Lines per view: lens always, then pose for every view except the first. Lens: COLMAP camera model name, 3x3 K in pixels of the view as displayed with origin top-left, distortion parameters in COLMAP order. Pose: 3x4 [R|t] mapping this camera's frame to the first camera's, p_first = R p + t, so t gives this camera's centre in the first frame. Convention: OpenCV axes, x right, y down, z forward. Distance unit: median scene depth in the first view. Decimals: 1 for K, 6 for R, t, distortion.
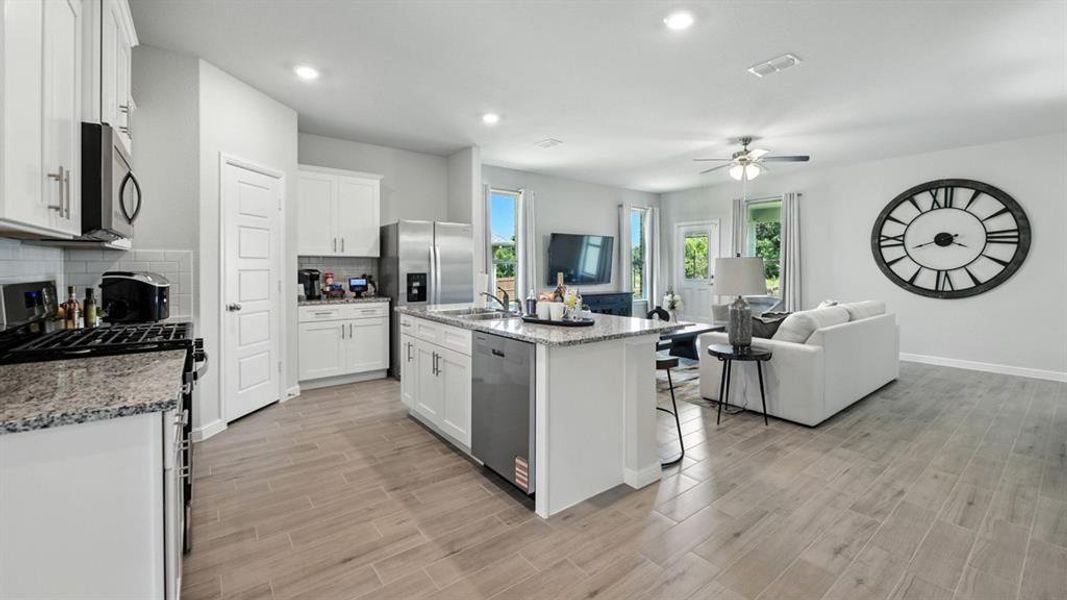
lens RADIAL K [[428.6, 0, 538.1], [0, 428.6, 276.3], [0, 0, 1]] dist [-0.010961, -0.000003]
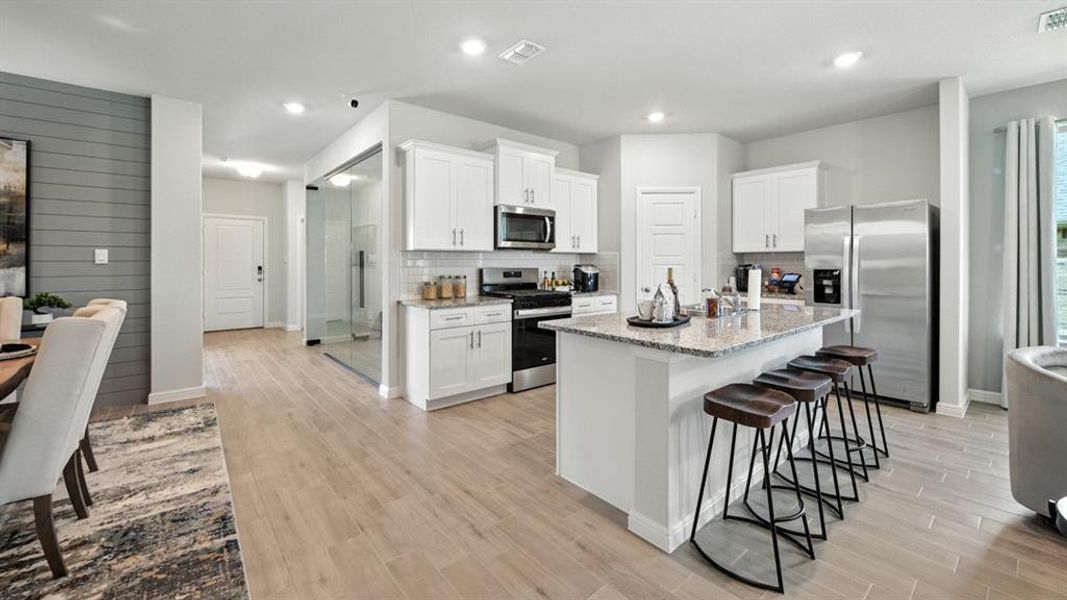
lens RADIAL K [[425.2, 0, 541.1], [0, 425.2, 266.6], [0, 0, 1]] dist [-0.011668, -0.000063]
pose [[0.054004, 0.008572, -0.998504, 0.486540], [-0.022435, 0.999721, 0.007369, -0.005956], [0.998289, 0.022003, 0.054181, 0.363407]]
